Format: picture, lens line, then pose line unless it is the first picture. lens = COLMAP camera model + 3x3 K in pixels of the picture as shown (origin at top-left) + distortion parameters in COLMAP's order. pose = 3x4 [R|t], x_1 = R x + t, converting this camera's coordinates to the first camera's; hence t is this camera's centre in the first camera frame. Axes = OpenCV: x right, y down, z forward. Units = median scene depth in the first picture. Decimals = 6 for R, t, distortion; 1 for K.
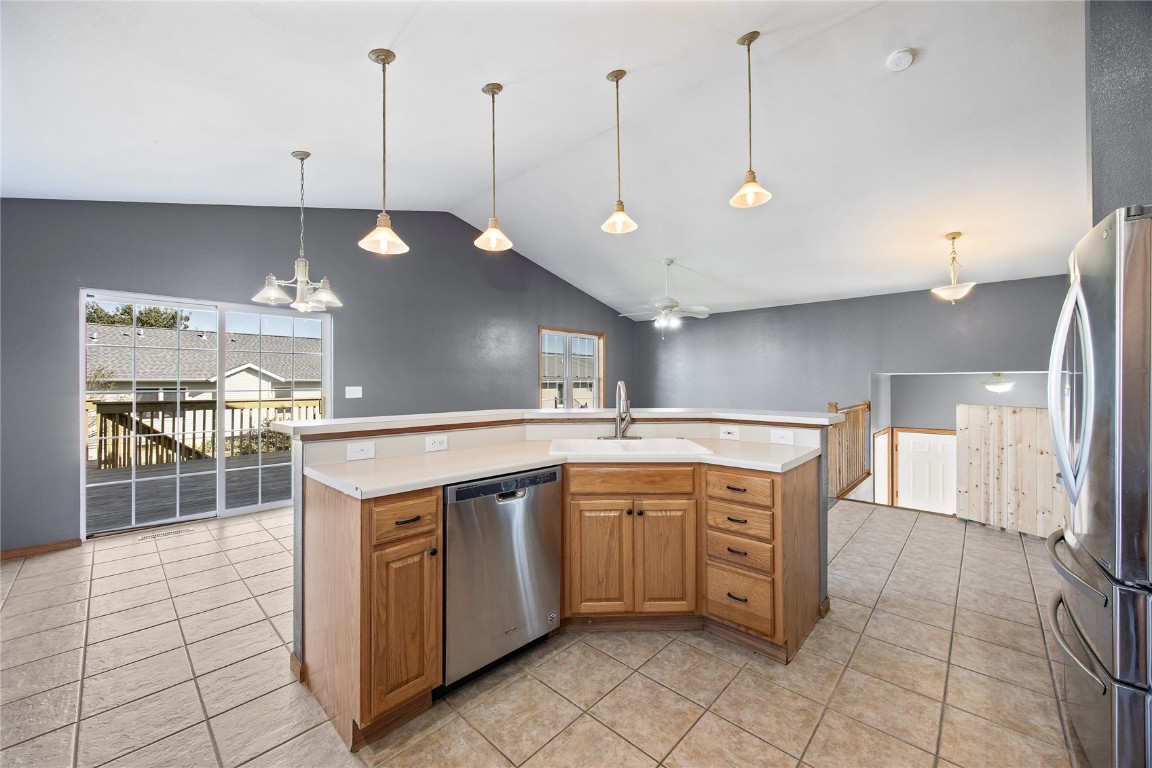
lens RADIAL K [[438.6, 0, 578.7], [0, 438.6, 378.4], [0, 0, 1]] dist [-0.000467, -0.000321]
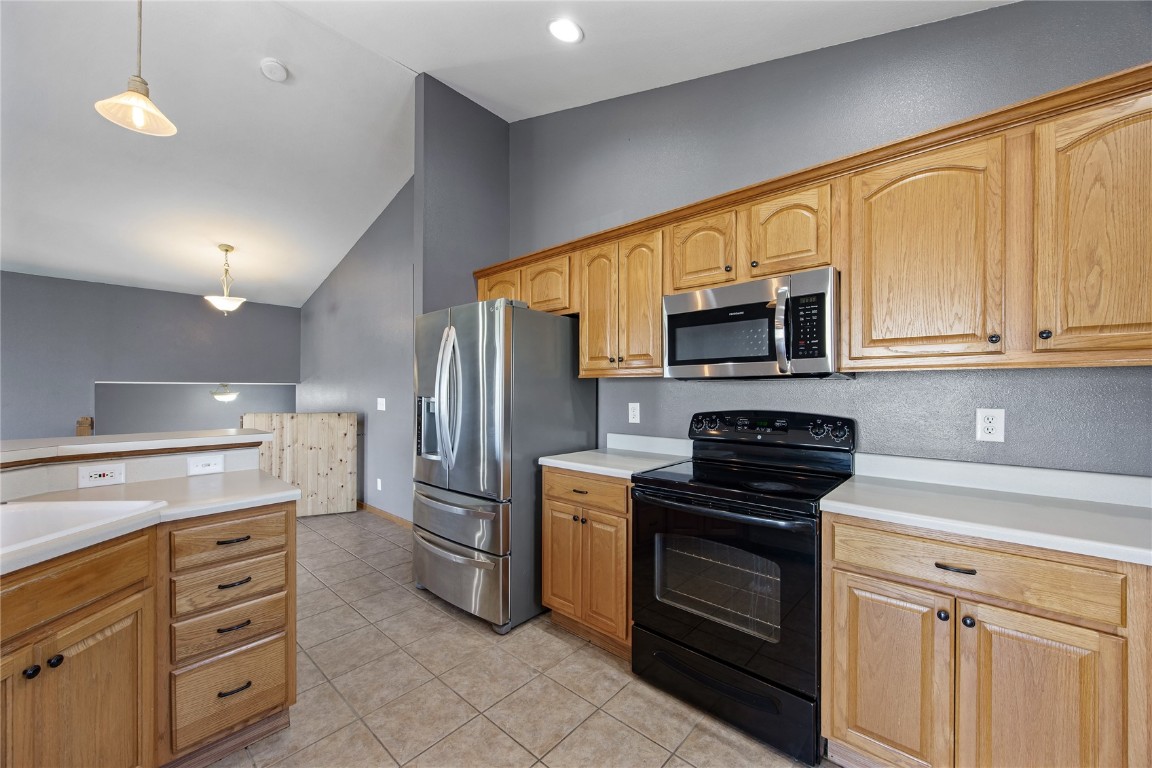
lens RADIAL K [[438.6, 0, 578.7], [0, 438.6, 388.5], [0, 0, 1]] dist [-0.000467, -0.000321]
pose [[-0.017620, 0.005768, 0.999828, -0.356674], [-0.005858, 0.999966, -0.005872, 0.001636], [-0.999828, -0.005961, -0.017585, 0.421286]]
